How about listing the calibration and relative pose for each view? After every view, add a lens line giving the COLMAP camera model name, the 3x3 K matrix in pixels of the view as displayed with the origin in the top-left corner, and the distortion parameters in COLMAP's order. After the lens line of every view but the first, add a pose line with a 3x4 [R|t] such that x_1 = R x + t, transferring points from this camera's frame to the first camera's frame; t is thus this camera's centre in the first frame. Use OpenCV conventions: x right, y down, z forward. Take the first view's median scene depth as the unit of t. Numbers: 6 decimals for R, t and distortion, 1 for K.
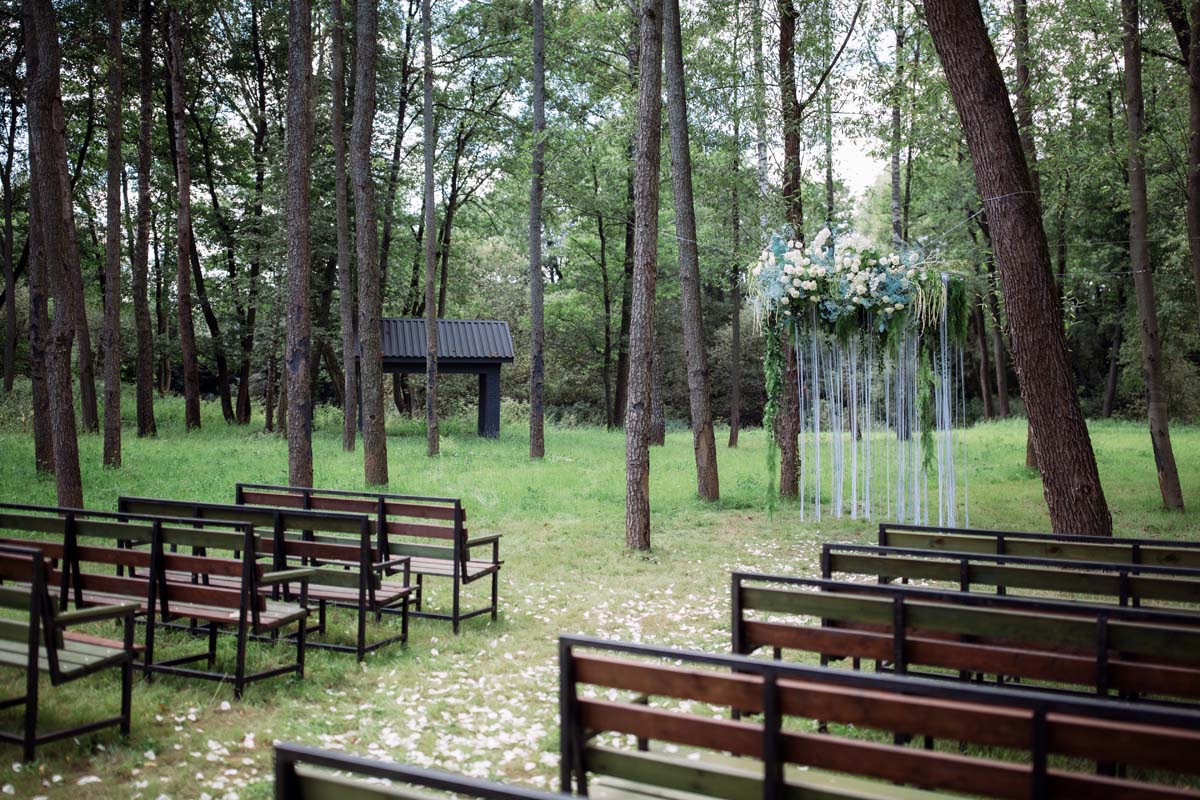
lens RADIAL K [[1162.1, 0, 600.0], [0, 1162.1, 400.0], [0, 0, 1]] dist [-0.010898, -0.014820]
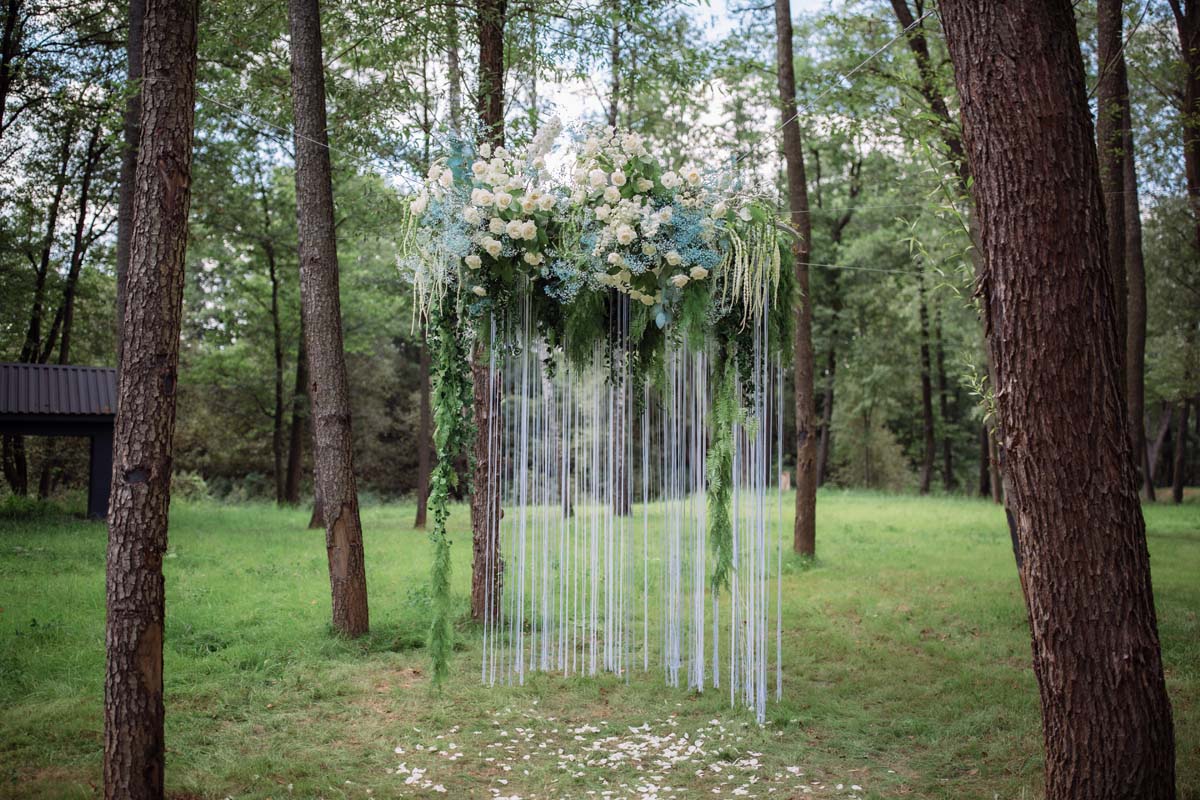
lens RADIAL K [[1162.1, 0, 600.0], [0, 1162.1, 400.0], [0, 0, 1]] dist [-0.010898, -0.014820]
pose [[0.967975, 0.010869, 0.250810, 0.087303], [0.004509, 0.998148, -0.060659, 0.004261], [-0.251004, 0.059847, 0.966134, 0.507062]]
